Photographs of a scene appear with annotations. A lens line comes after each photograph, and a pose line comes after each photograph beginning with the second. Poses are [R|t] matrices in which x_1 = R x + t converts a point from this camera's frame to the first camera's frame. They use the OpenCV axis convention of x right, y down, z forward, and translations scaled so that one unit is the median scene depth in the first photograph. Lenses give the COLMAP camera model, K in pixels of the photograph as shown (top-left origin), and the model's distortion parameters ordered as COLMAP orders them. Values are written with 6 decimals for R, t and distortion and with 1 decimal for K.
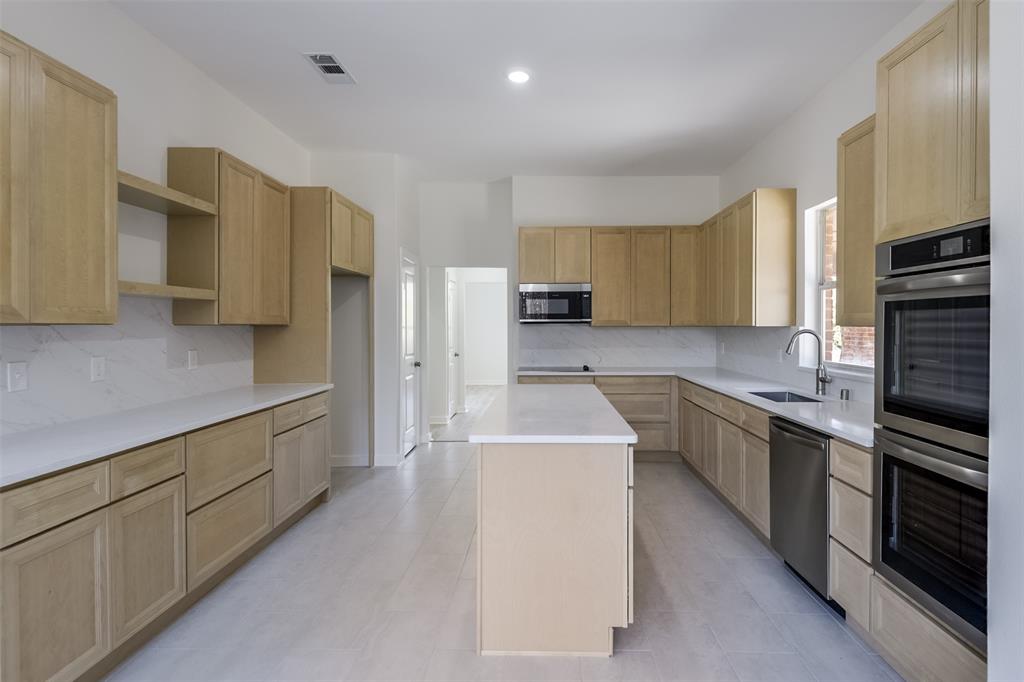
lens RADIAL K [[511.8, 0, 517.4], [0, 511.8, 334.1], [0, 0, 1]] dist [0.019646, -0.003337]
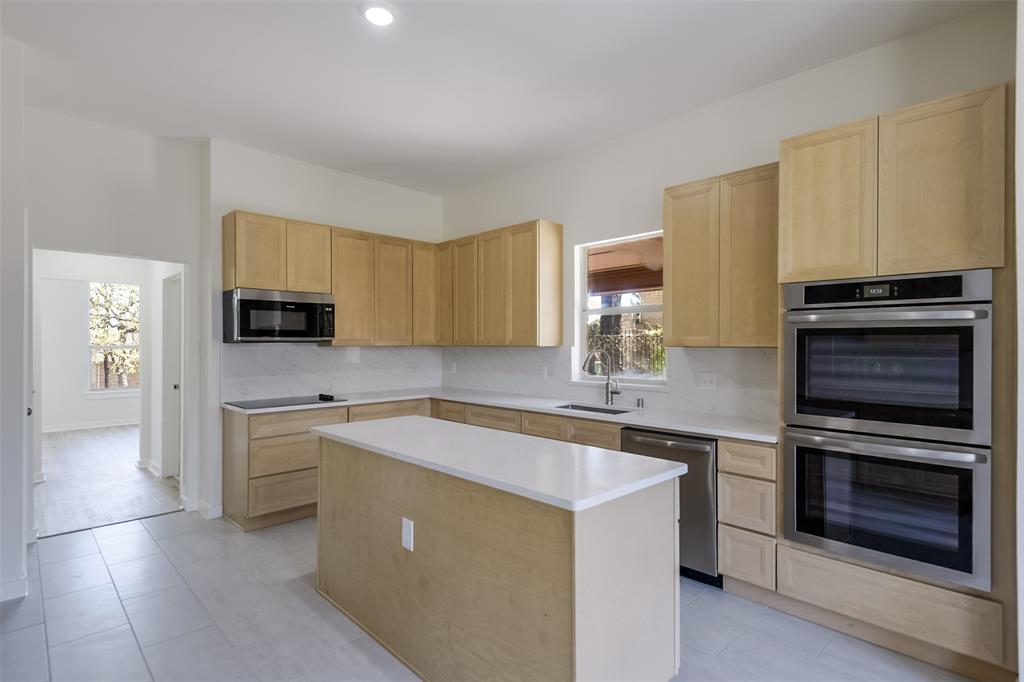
lens RADIAL K [[511.8, 0, 507.0], [0, 511.8, 344.2], [0, 0, 1]] dist [0.019646, -0.003337]
pose [[0.702115, -0.000702, 0.712063, -0.358564], [0.011720, 0.999875, -0.010570, -0.009129], [-0.711967, 0.015766, 0.702036, 0.306836]]
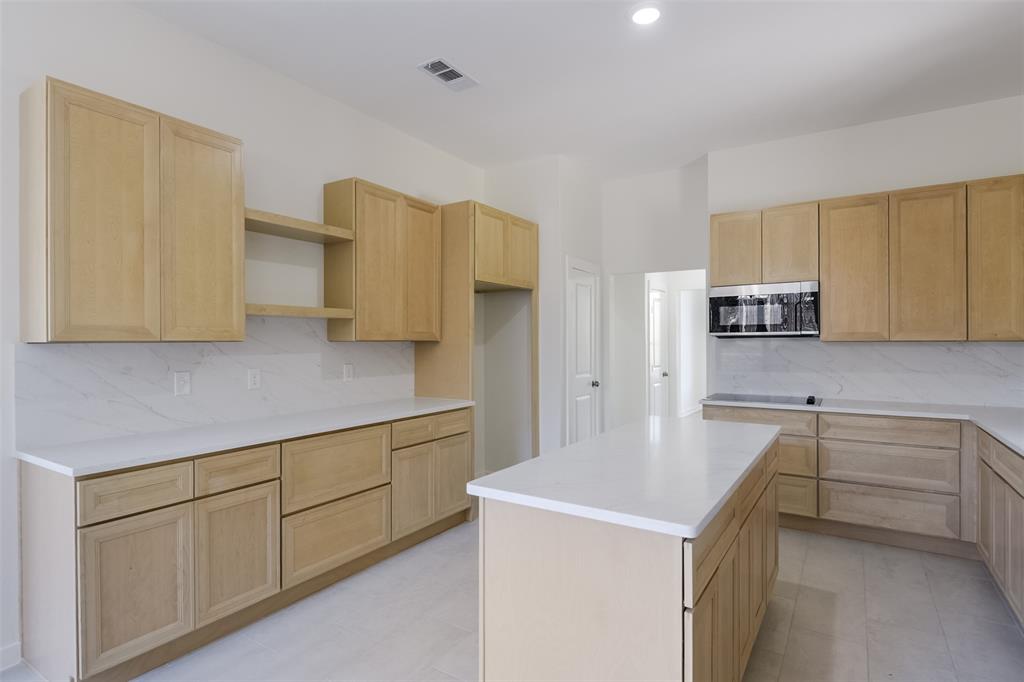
lens RADIAL K [[510.1, 0, 501.5], [0, 510.1, 347.3], [0, 0, 1]] dist [0.018852, -0.003965]
pose [[0.845804, 0.003714, -0.533481, 0.219956], [-0.005851, 0.999980, -0.002314, -0.004090], [0.533462, 0.005078, 0.845809, 0.230322]]
